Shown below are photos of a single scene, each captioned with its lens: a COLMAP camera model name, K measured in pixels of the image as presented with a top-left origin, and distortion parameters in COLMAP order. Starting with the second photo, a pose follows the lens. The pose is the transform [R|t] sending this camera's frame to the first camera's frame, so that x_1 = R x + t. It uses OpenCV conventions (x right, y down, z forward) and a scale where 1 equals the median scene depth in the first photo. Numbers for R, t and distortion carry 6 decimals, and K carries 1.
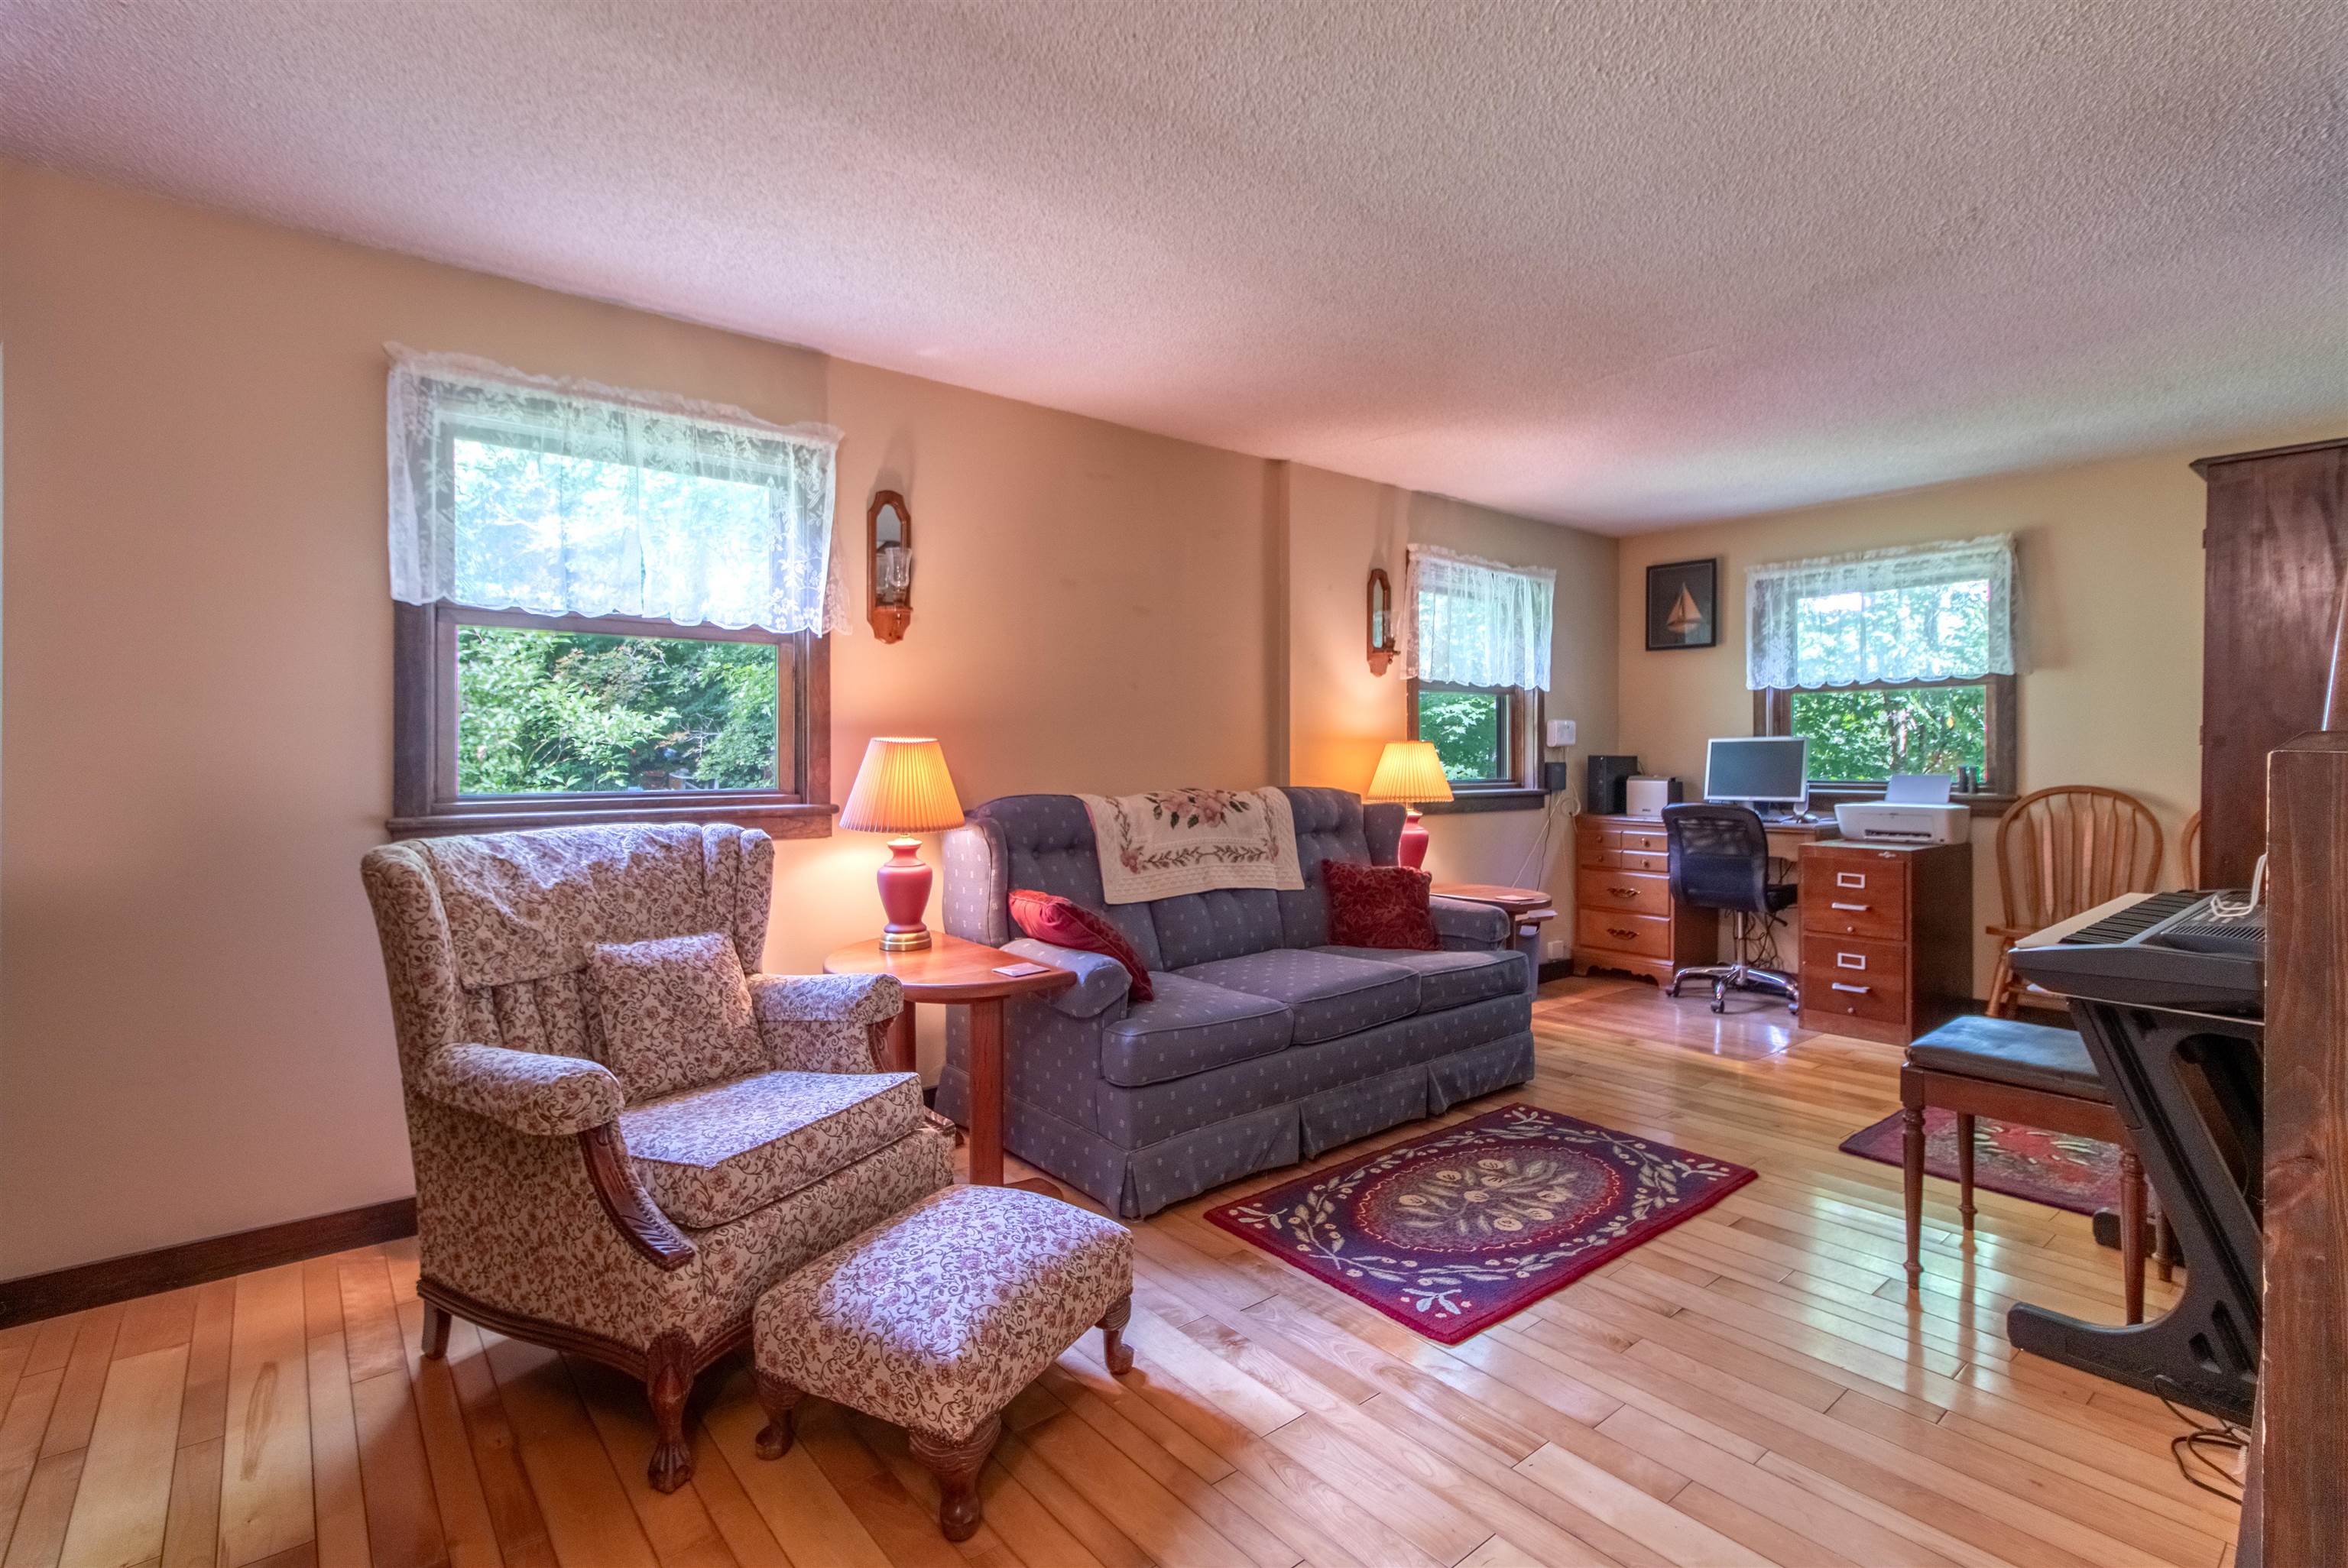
lens RADIAL K [[1118.9, 0, 1151.7], [0, 1118.9, 775.7], [0, 0, 1]] dist [-0.000621, -0.000410]
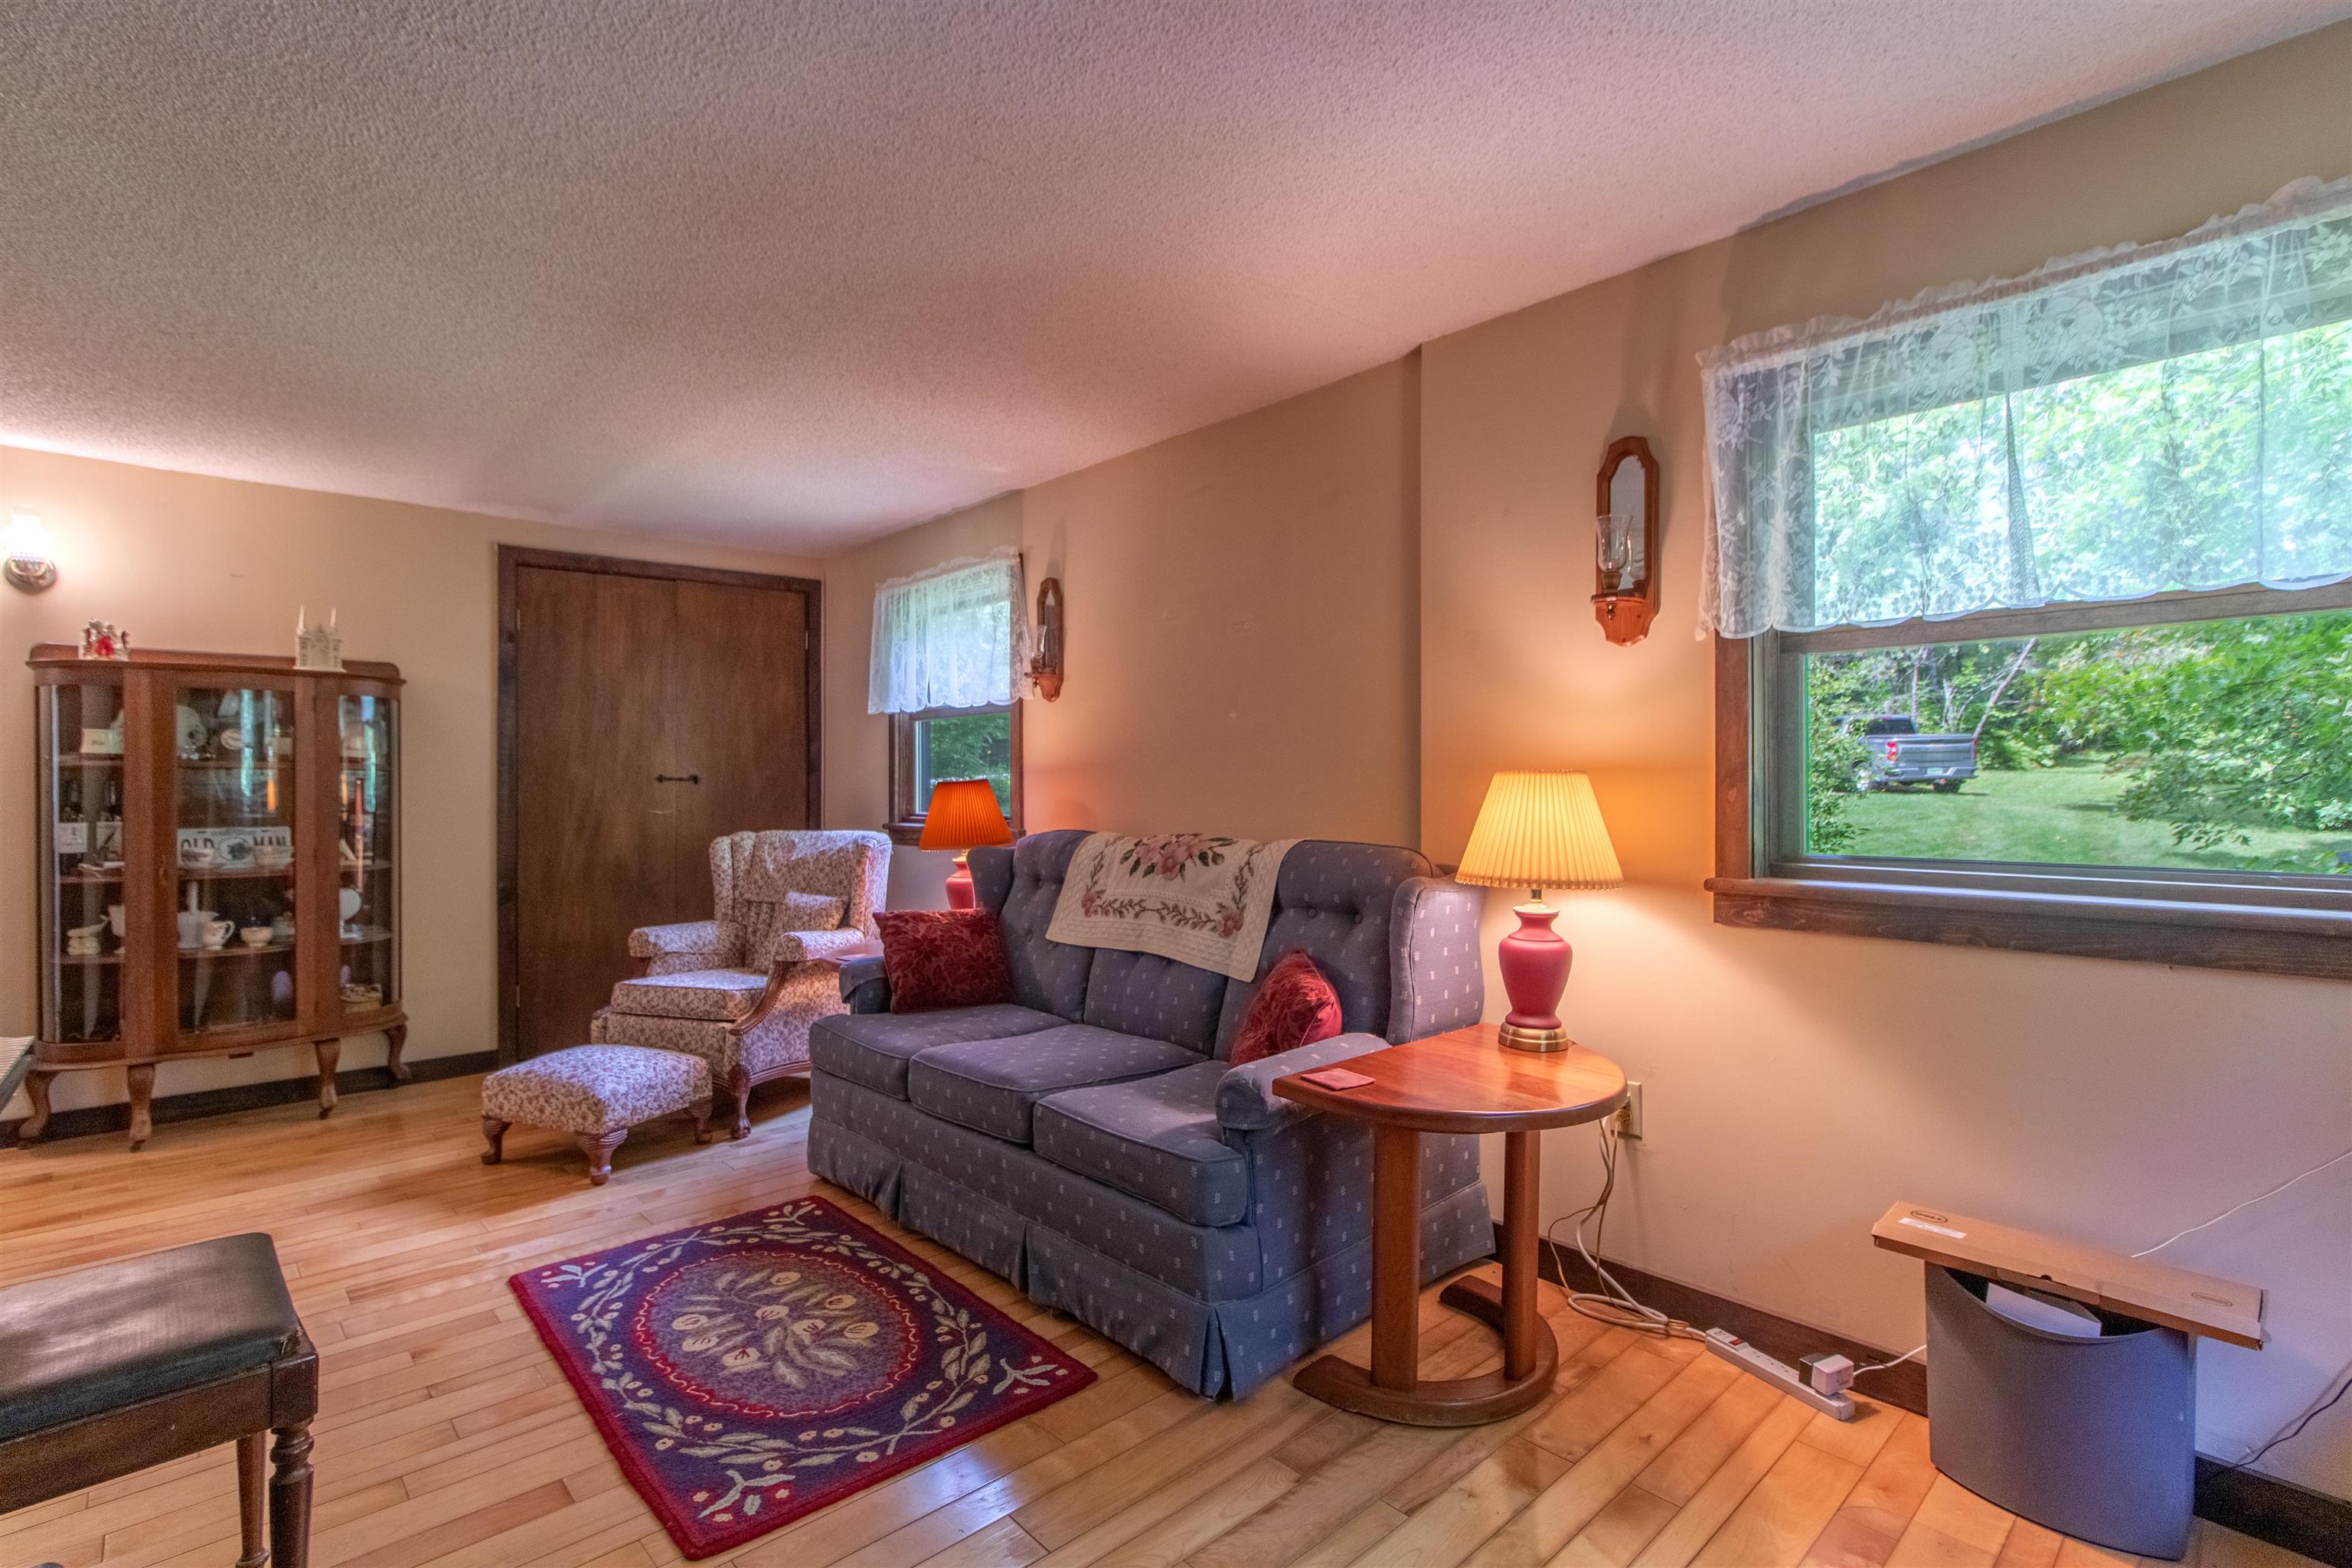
lens RADIAL K [[1023.3, 0, 1109.6], [0, 1023.3, 788.2], [0, 0, 1]] dist [-0.000682, -0.000185]
pose [[0.072223, 0.006726, -0.997366, 1.021901], [-0.013540, 0.999892, 0.005762, -0.033669], [0.997297, 0.013088, 0.072306, 1.119286]]
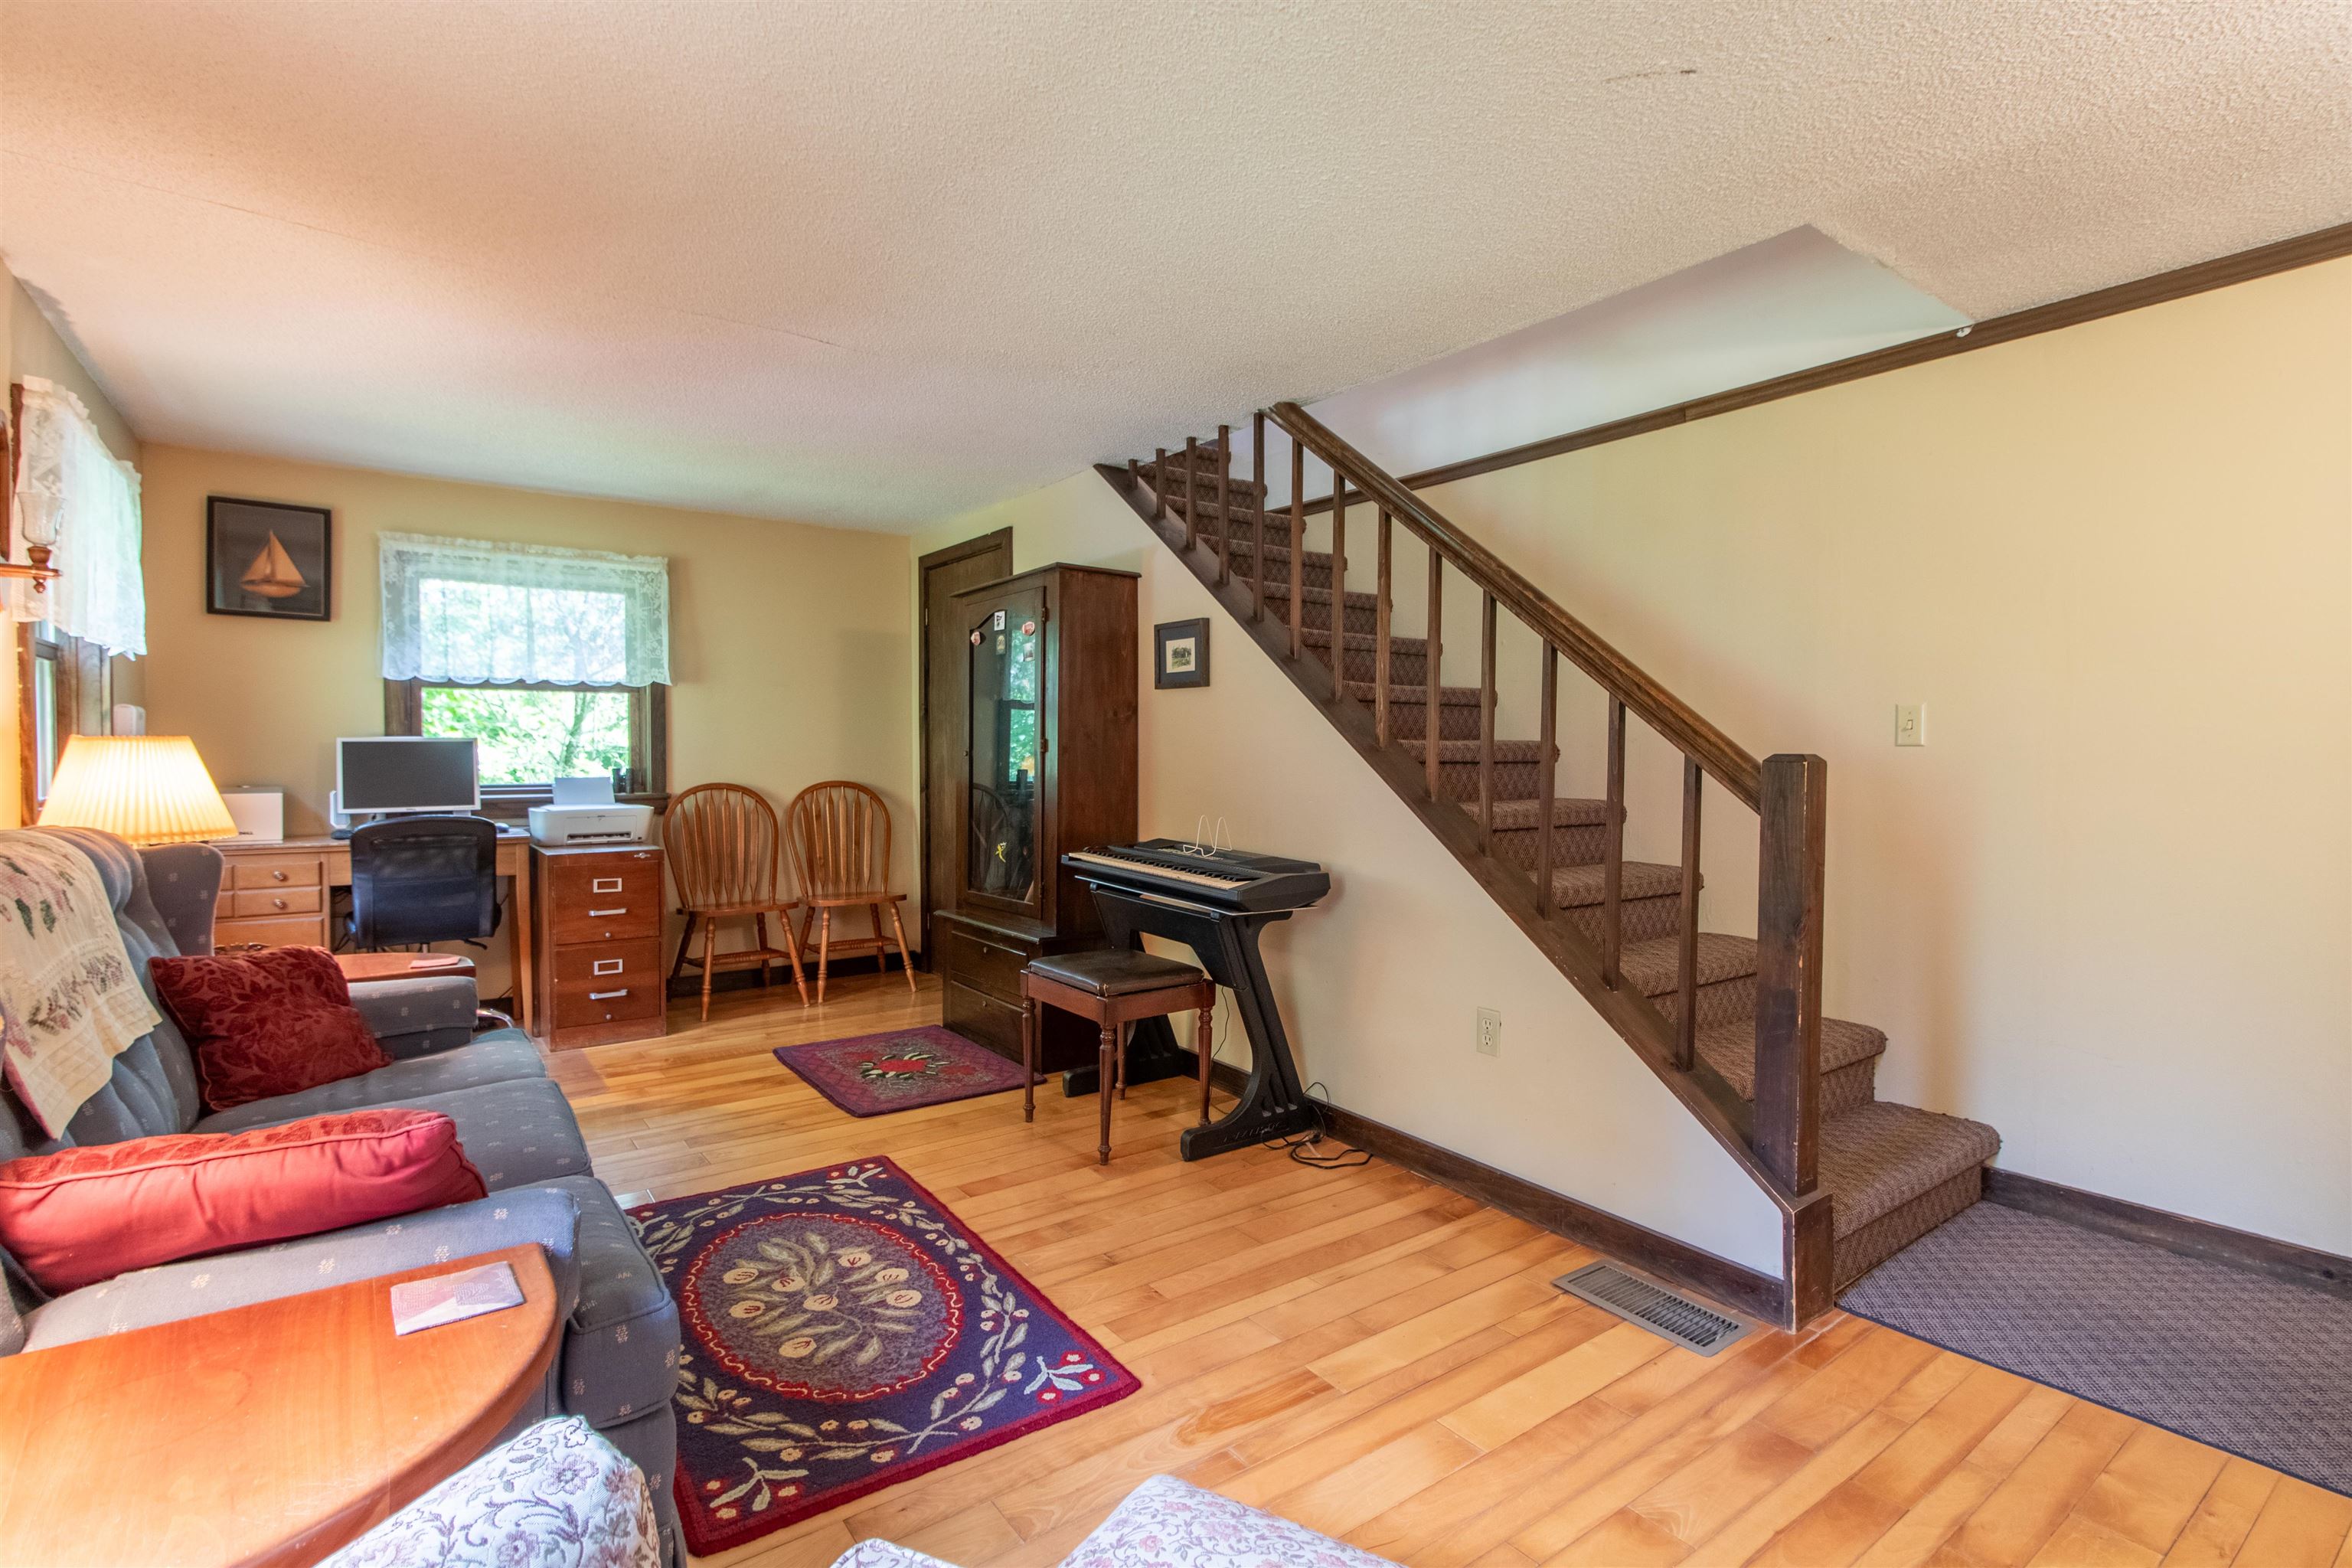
lens RADIAL K [[1120.9, 0, 1153.7], [0, 1120.9, 775.7], [0, 0, 1]] dist [-0.000621, -0.000410]
pose [[0.036459, -0.018403, 0.999166, -0.475371], [0.017713, 0.999685, 0.017766, -0.016136], [-0.999178, 0.017050, 0.036773, 0.674739]]
